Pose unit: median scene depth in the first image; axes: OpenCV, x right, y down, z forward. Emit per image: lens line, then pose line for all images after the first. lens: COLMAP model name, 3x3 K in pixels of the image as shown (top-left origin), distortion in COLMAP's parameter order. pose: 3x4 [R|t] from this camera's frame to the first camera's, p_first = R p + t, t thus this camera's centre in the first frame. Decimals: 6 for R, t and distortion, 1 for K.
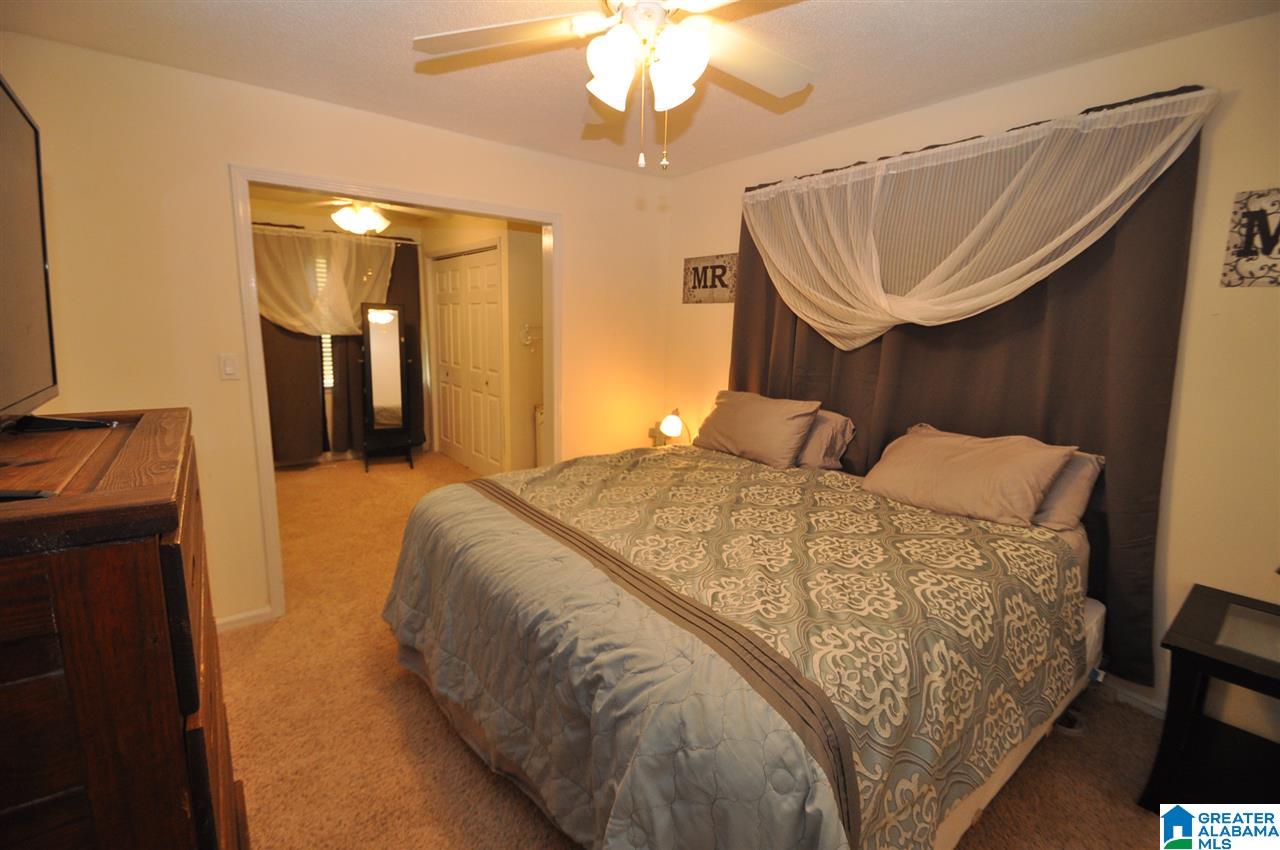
lens RADIAL K [[564.5, 0, 610.9], [0, 564.5, 427.8], [0, 0, 1]] dist [-0.000840, -0.000512]
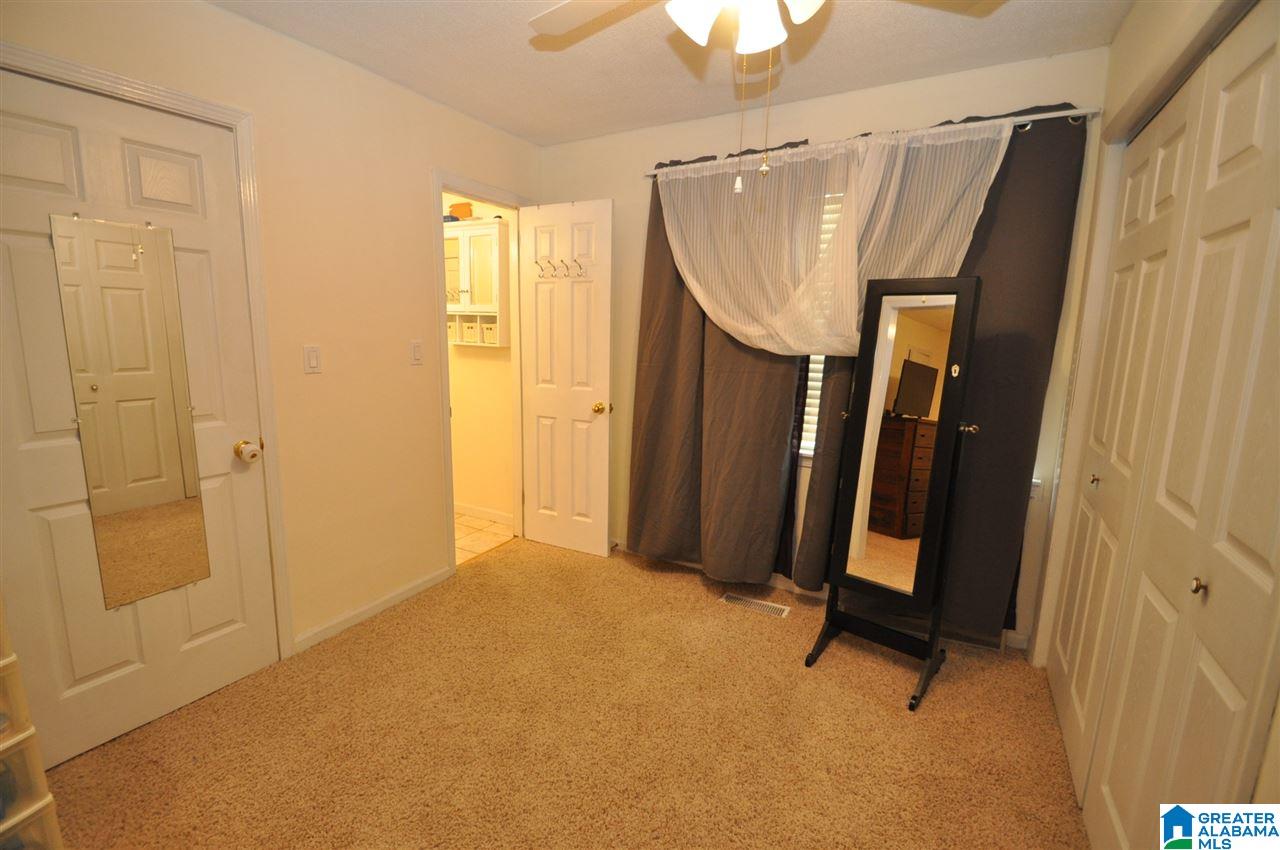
lens RADIAL K [[564.5, 0, 610.9], [0, 564.5, 427.8], [0, 0, 1]] dist [-0.000840, -0.000512]
pose [[0.392790, 0.139420, -0.908998, -0.113113], [-0.175718, 0.981608, 0.074627, -0.105799], [0.902685, 0.130415, 0.410064, 0.638645]]
